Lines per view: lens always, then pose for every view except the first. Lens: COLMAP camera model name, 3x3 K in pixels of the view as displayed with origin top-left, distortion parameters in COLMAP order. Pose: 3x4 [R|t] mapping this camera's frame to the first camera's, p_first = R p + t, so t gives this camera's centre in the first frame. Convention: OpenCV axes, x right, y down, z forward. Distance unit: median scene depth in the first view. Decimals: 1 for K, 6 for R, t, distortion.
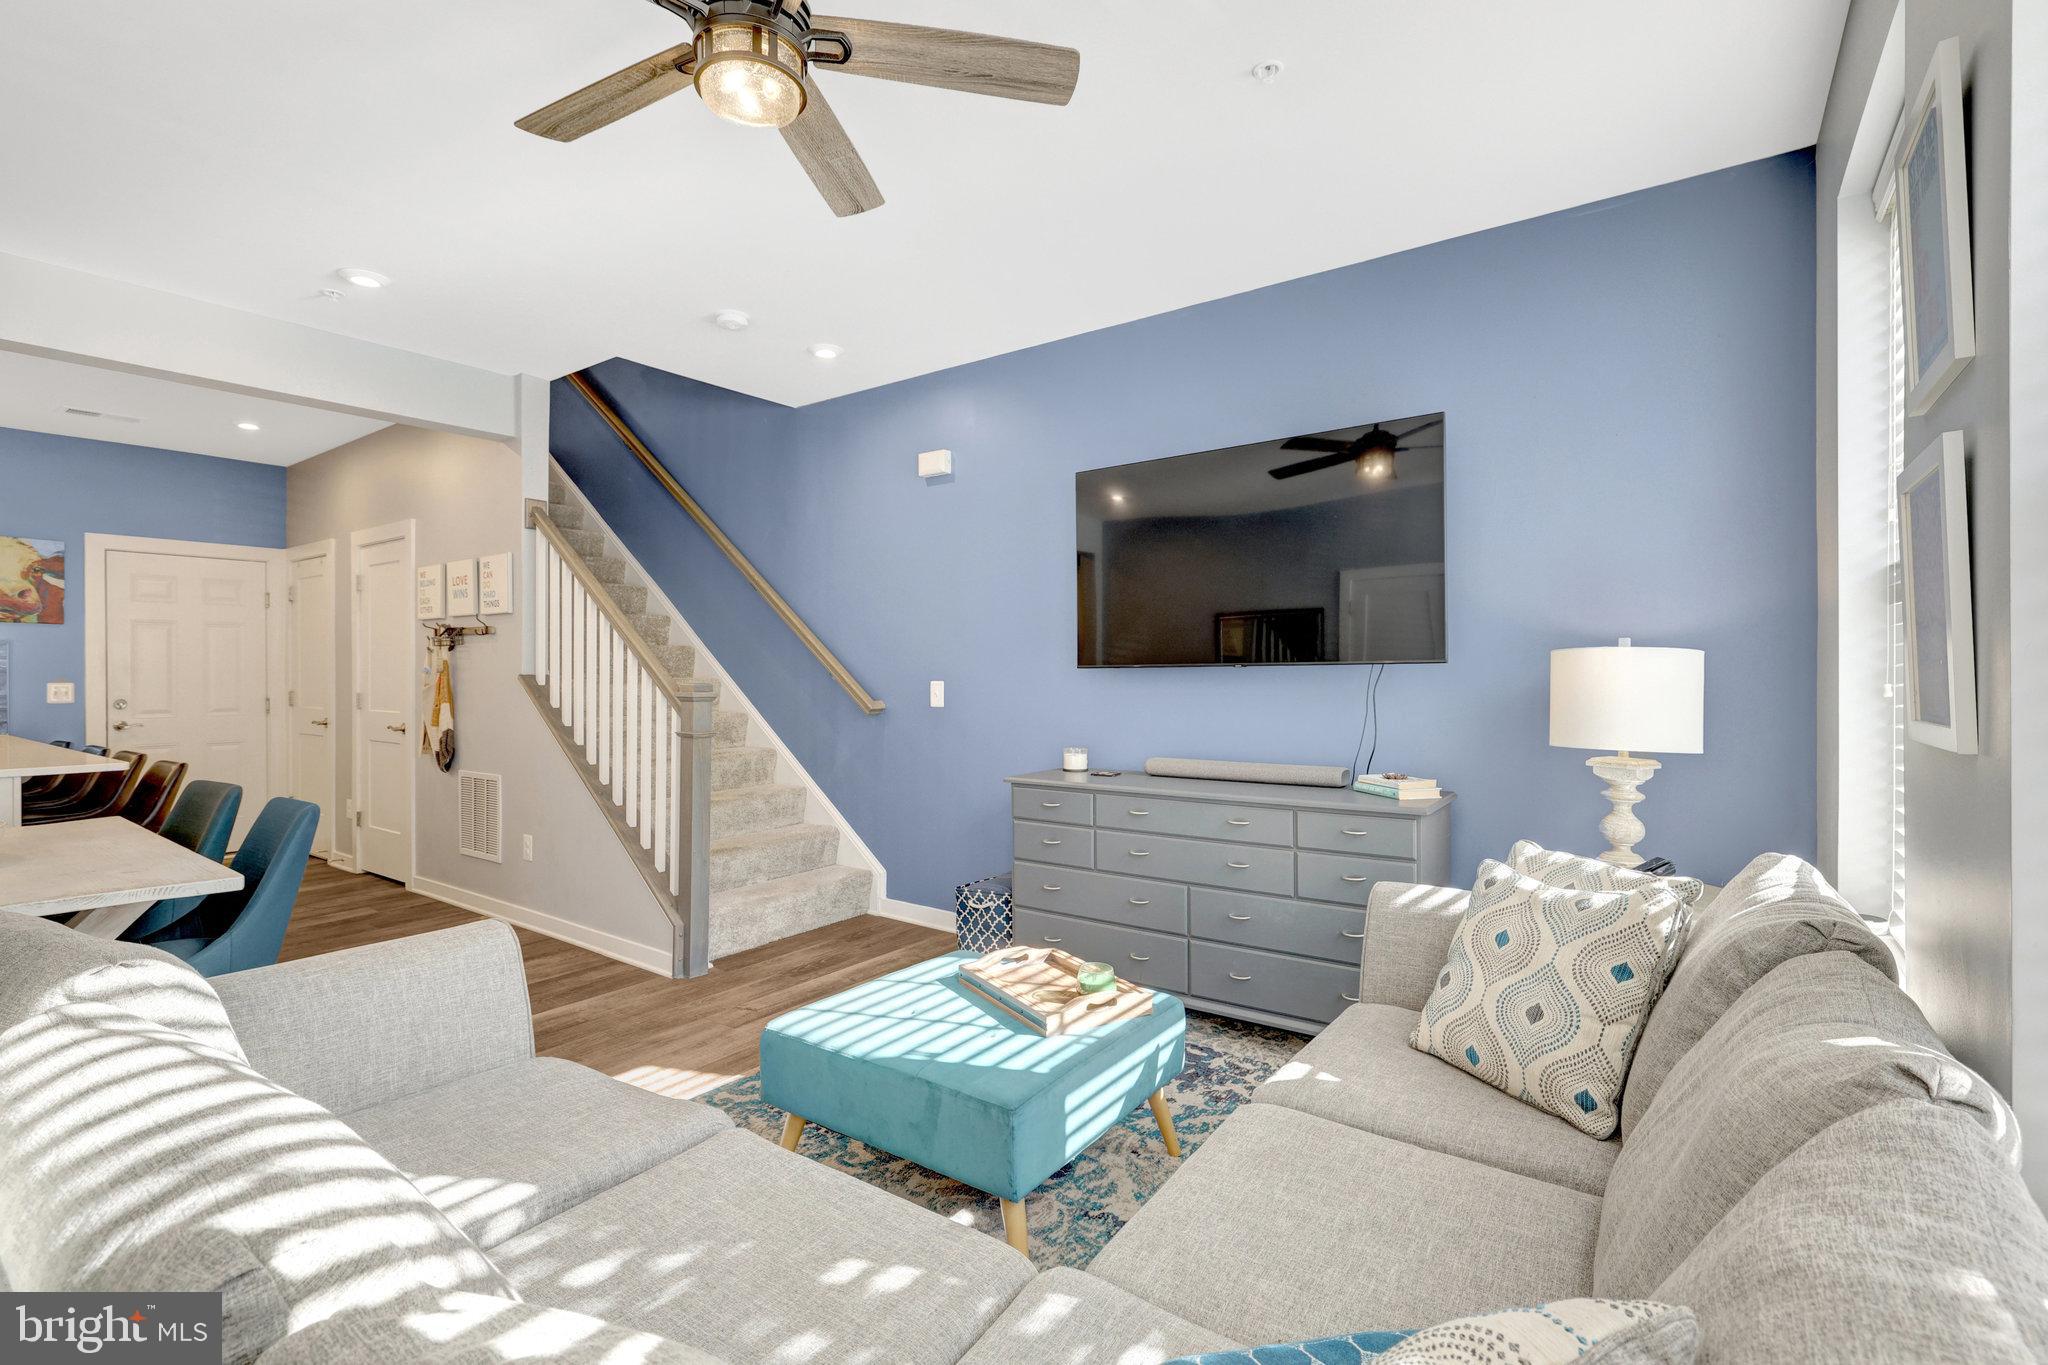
lens RADIAL K [[938.9, 0, 1024.0], [0, 938.9, 682.5], [0, 0, 1]] dist [0.000951, -0.000580]
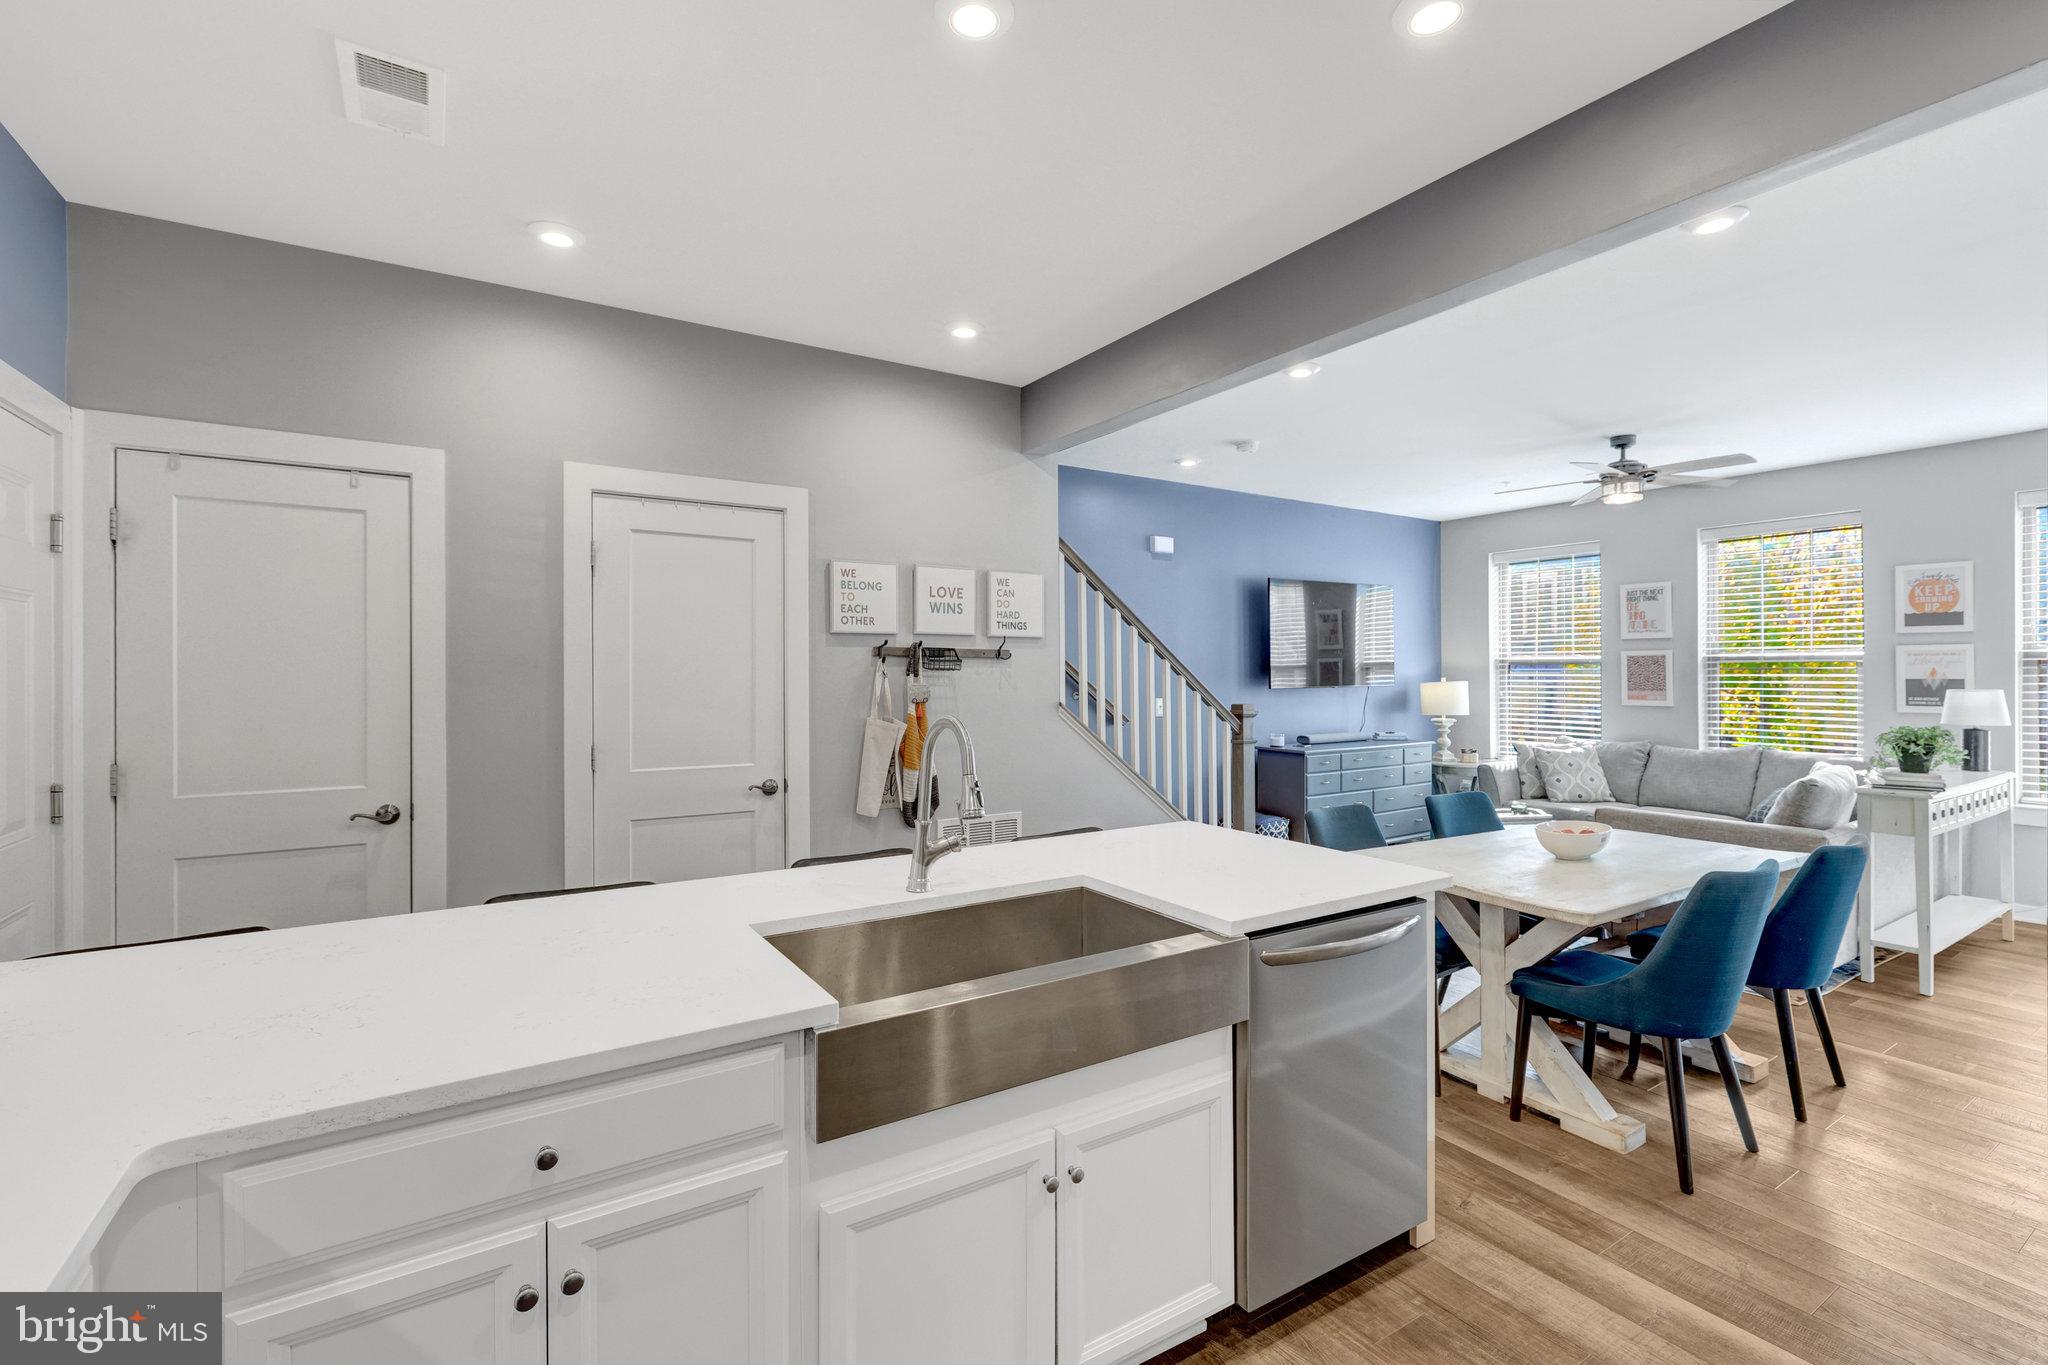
lens RADIAL K [[905.8, 0, 1023.0], [0, 905.8, 673.4], [0, 0, 1]] dist [0.000024, 0.000197]
pose [[0.368203, -0.002661, 0.929742, -2.174327], [0.006972, 0.999976, 0.000101, -0.057347], [-0.929719, 0.006446, 0.368212, 1.035091]]
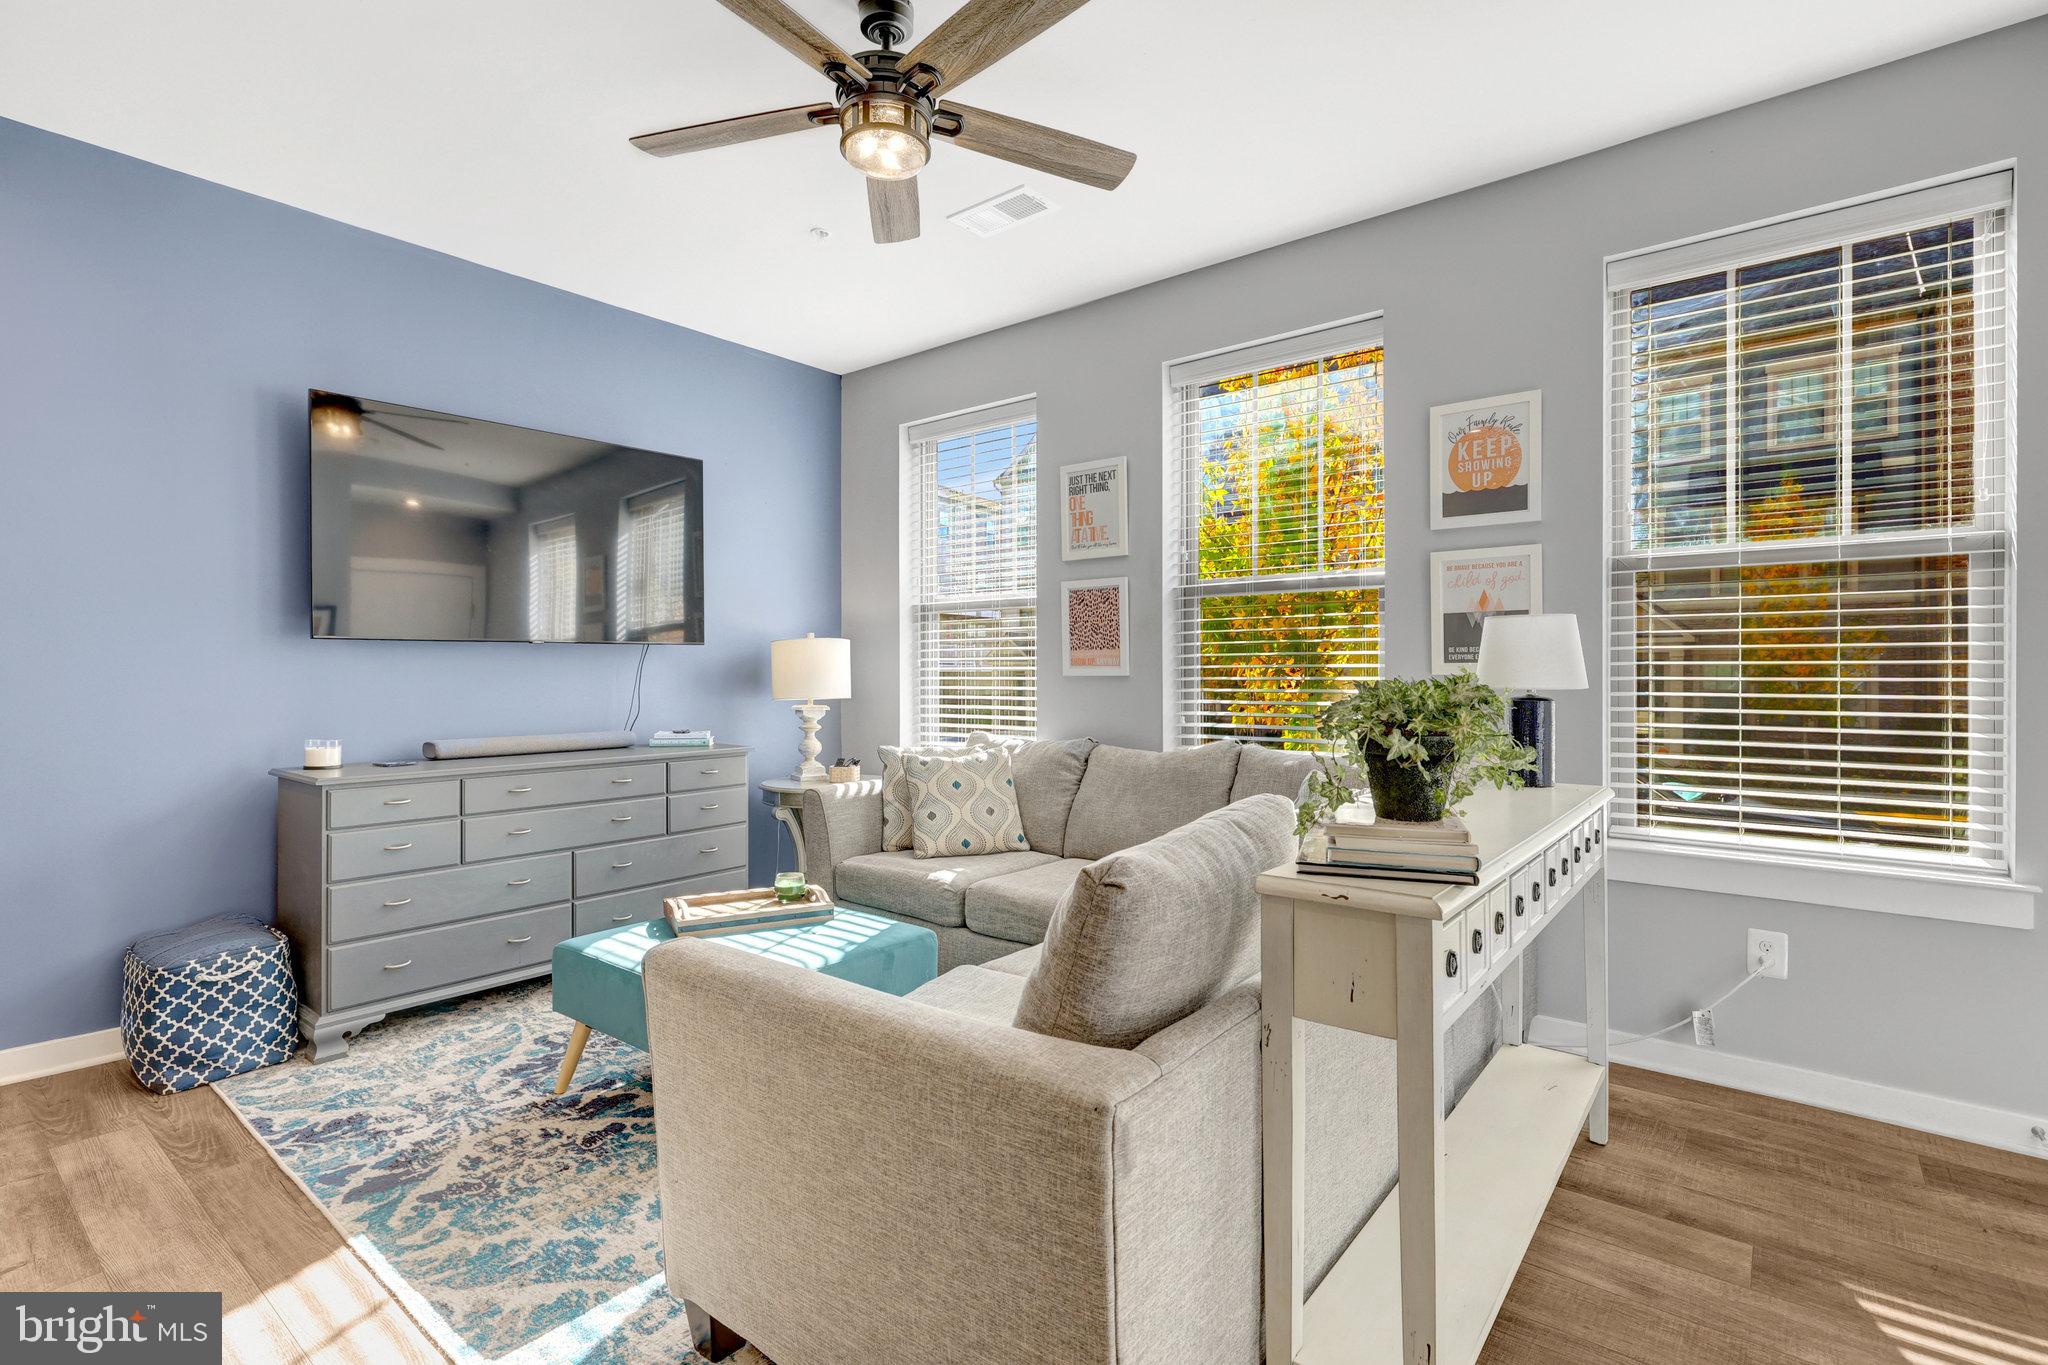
lens RADIAL K [[963.4, 0, 1029.1], [0, 963.4, 679.8], [0, 0, 1]] dist [0.000218, 0.000243]
pose [[0.052214, -0.008058, 0.998603, -0.956497], [0.008294, 0.999936, 0.007635, 0.023428], [-0.998601, 0.007883, 0.052278, 0.479033]]
